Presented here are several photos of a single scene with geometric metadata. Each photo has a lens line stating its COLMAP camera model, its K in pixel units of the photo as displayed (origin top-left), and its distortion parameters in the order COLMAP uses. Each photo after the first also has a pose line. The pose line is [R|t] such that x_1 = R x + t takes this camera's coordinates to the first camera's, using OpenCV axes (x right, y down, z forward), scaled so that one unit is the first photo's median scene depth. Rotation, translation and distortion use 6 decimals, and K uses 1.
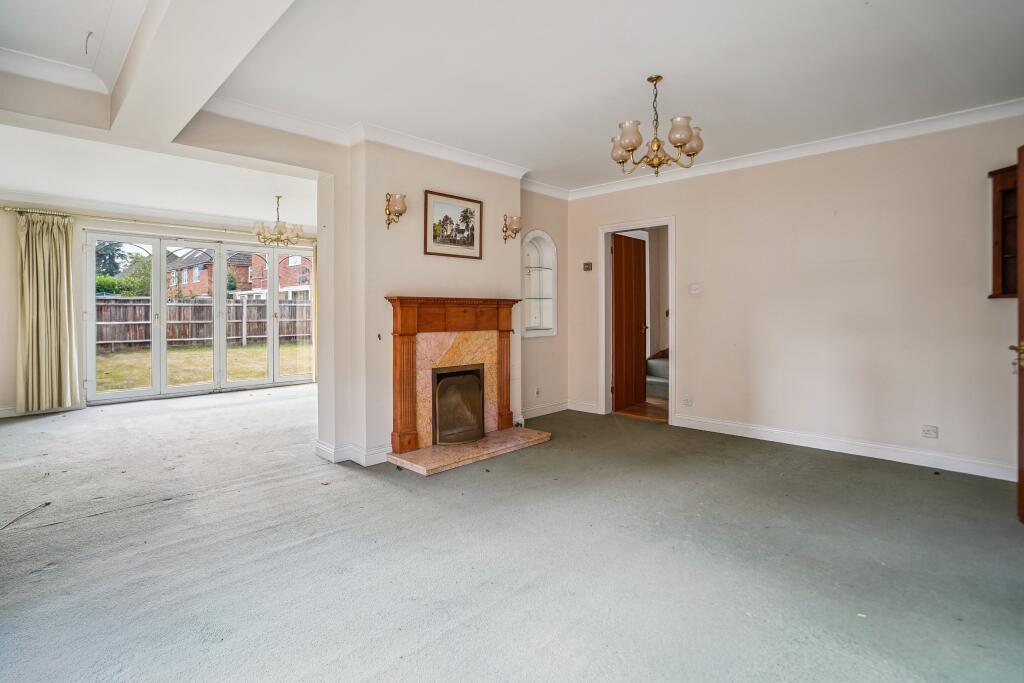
lens RADIAL K [[490.3, 0, 514.2], [0, 490.3, 312.8], [0, 0, 1]] dist [-0.004394, 0.000041]
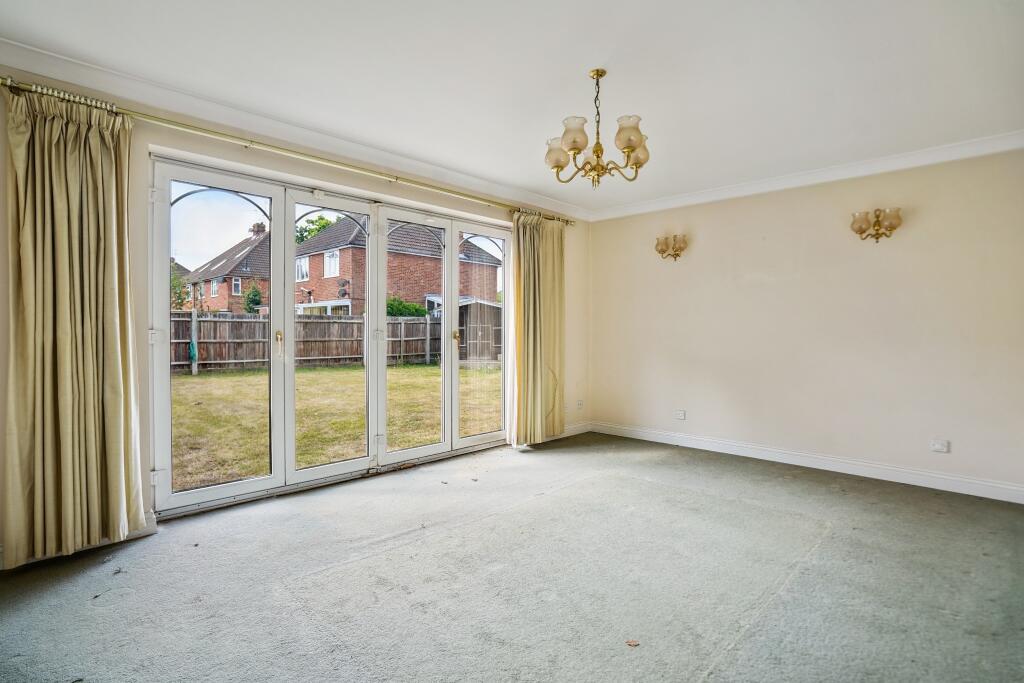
lens RADIAL K [[490.3, 0, 512.6], [0, 490.3, 336.7], [0, 0, 1]] dist [-0.004394, 0.000041]
pose [[0.999940, 0.006028, -0.009185, -0.570430], [-0.005932, 0.999928, 0.010453, 0.000688], [0.009247, -0.010398, 0.999903, 0.574703]]
